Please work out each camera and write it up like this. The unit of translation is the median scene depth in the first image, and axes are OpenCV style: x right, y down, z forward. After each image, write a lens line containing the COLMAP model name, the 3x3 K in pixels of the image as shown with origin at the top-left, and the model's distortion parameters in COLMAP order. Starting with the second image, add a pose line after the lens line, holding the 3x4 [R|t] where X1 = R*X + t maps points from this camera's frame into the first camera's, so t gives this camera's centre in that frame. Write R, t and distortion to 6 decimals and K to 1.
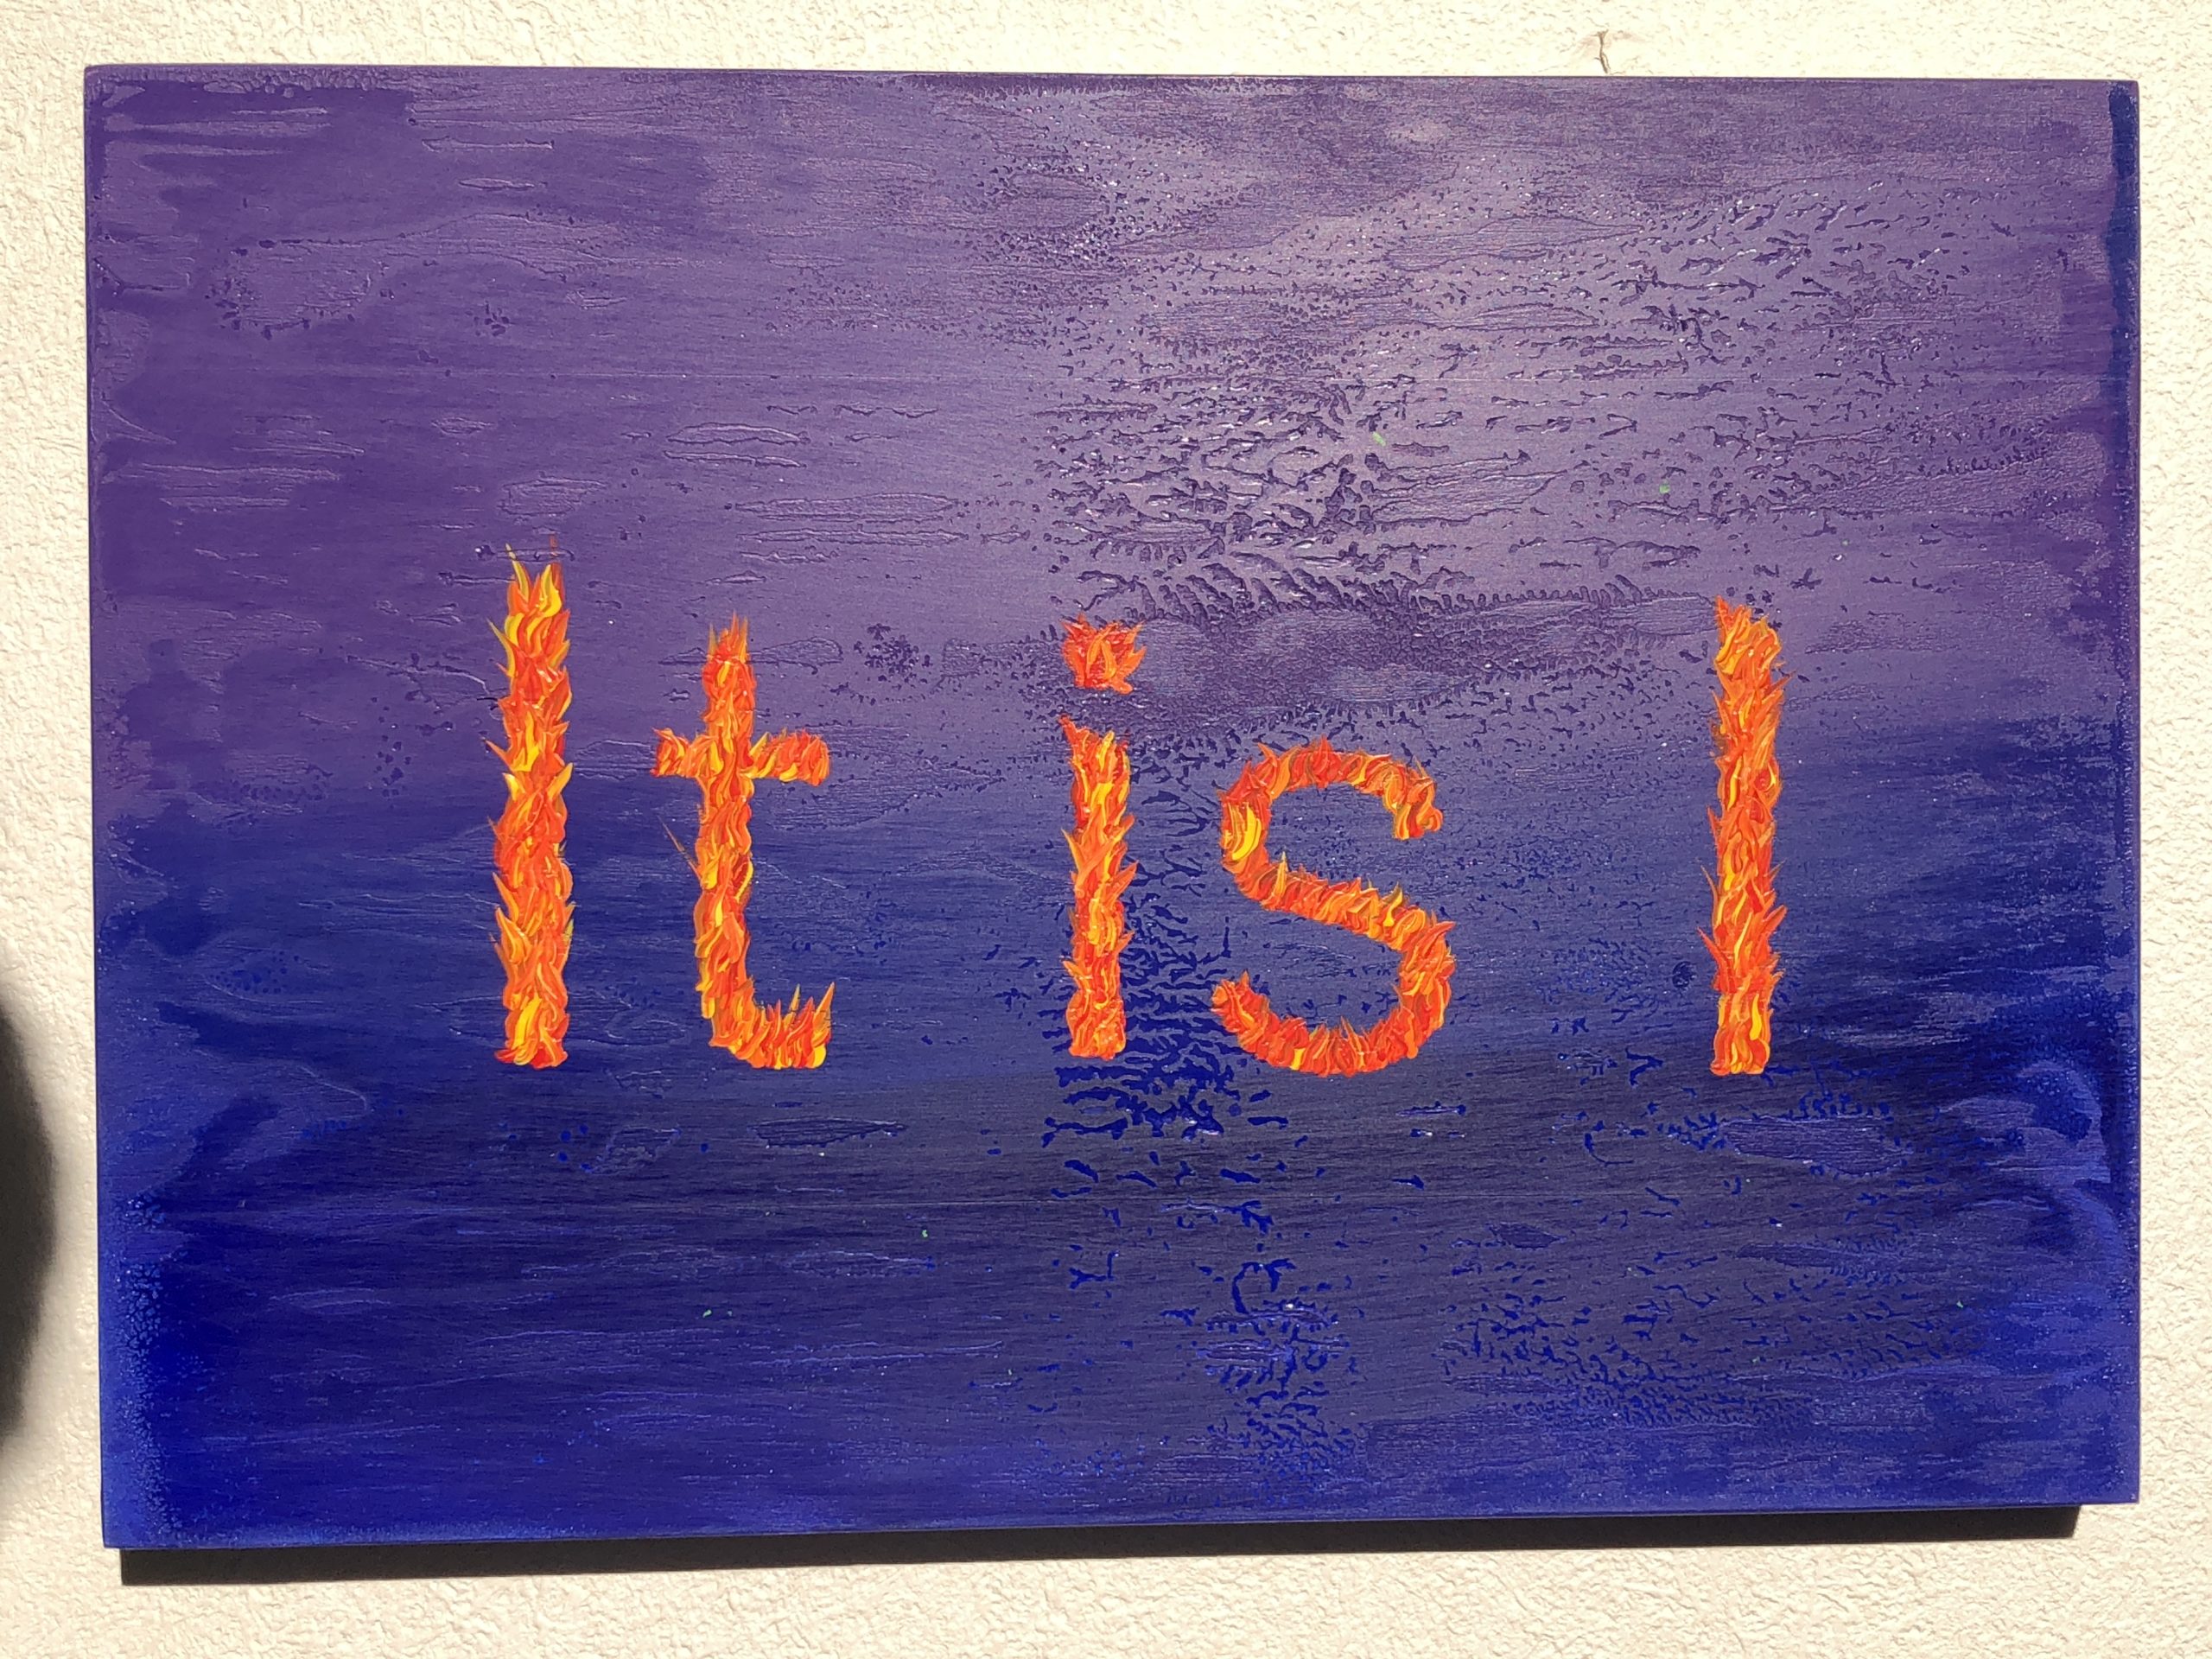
lens RADIAL K [[2964.8, 0, 1108.8], [0, 2964.8, 817.5], [0, 0, 1]] dist [0.153928, 0.000000]
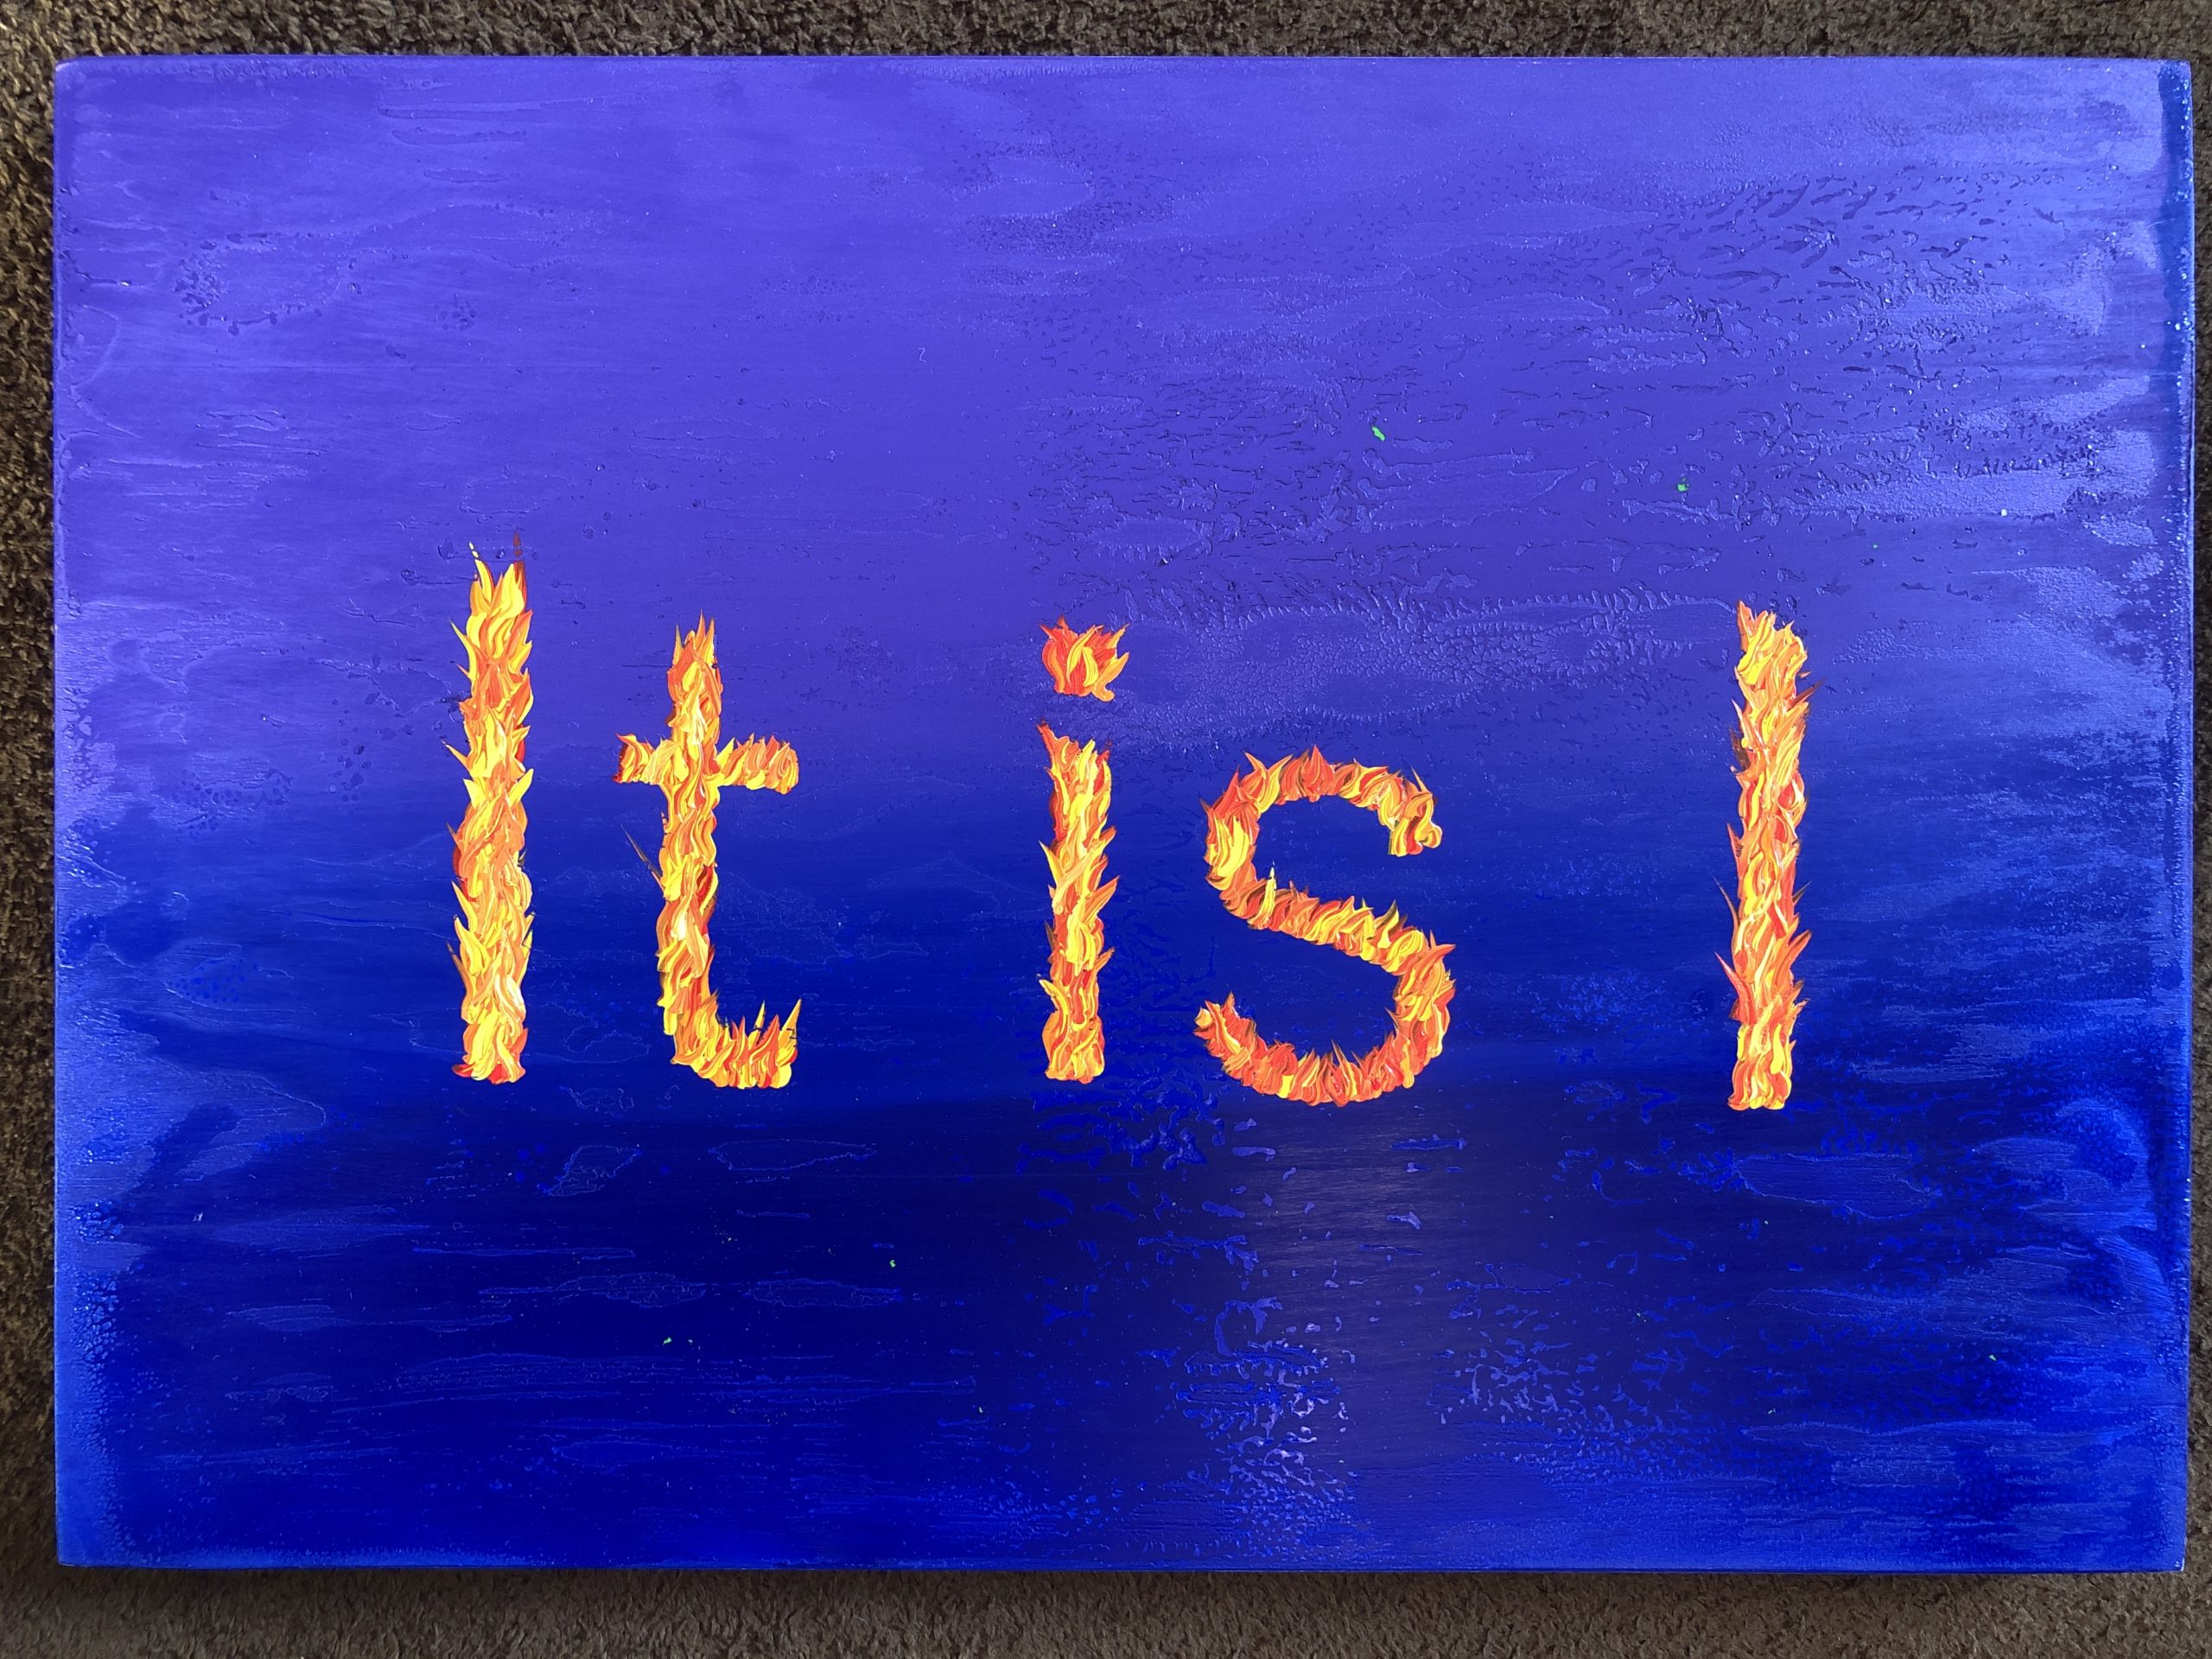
lens RADIAL K [[1833.9, 0, 1111.5], [0, 1833.9, 831.3], [0, 0, 1]] dist [0.002452, -0.026819]
pose [[0.999662, 0.009512, 0.024197, -0.007197], [-0.009506, 0.999955, -0.000383, 0.000471], [-0.024200, 0.000153, 0.999707, 0.412162]]
